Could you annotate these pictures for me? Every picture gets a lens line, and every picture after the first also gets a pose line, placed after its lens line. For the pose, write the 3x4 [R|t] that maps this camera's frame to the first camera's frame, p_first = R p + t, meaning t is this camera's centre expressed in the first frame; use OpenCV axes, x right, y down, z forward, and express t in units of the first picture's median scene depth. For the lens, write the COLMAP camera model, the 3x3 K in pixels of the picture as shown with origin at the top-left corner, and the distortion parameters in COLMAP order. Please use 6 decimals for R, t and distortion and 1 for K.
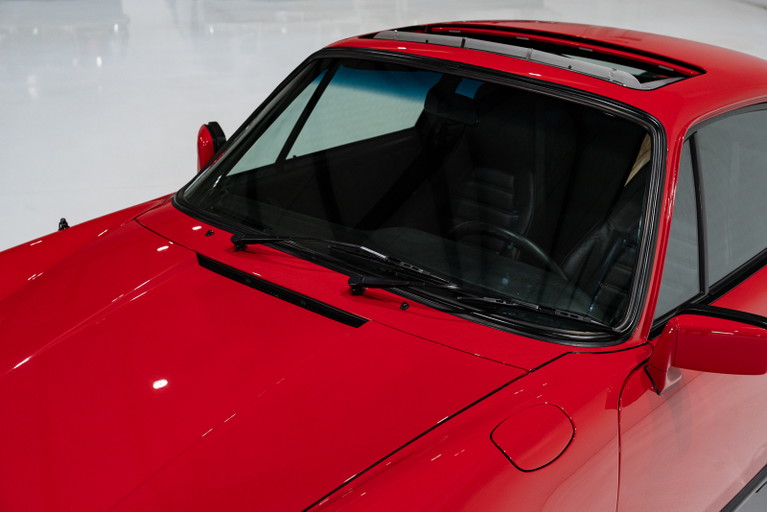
lens RADIAL K [[1127.3, 0, 380.3], [0, 1127.3, 231.7], [0, 0, 1]] dist [0.008142, 0.000000]
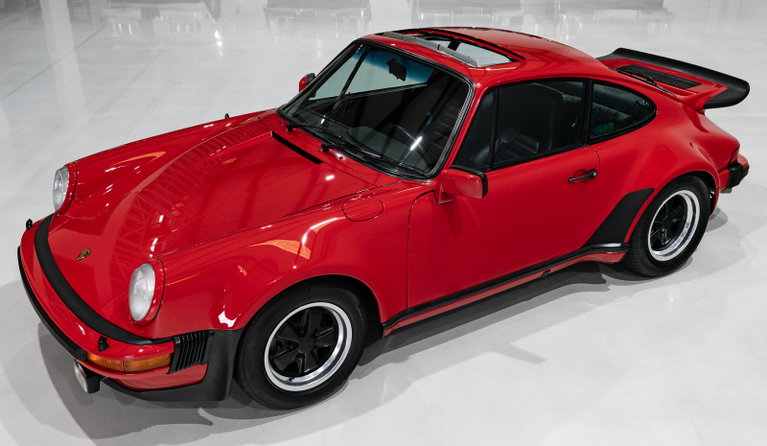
lens RADIAL K [[825.9, 0, 377.9], [0, 825.9, 222.1], [0, 0, 1]] dist [0.014648, 0.000000]
pose [[0.957234, 0.100367, -0.271346, 0.467038], [-0.081310, 0.993424, 0.080612, 0.046060], [0.277652, -0.055101, 0.959100, -0.480215]]
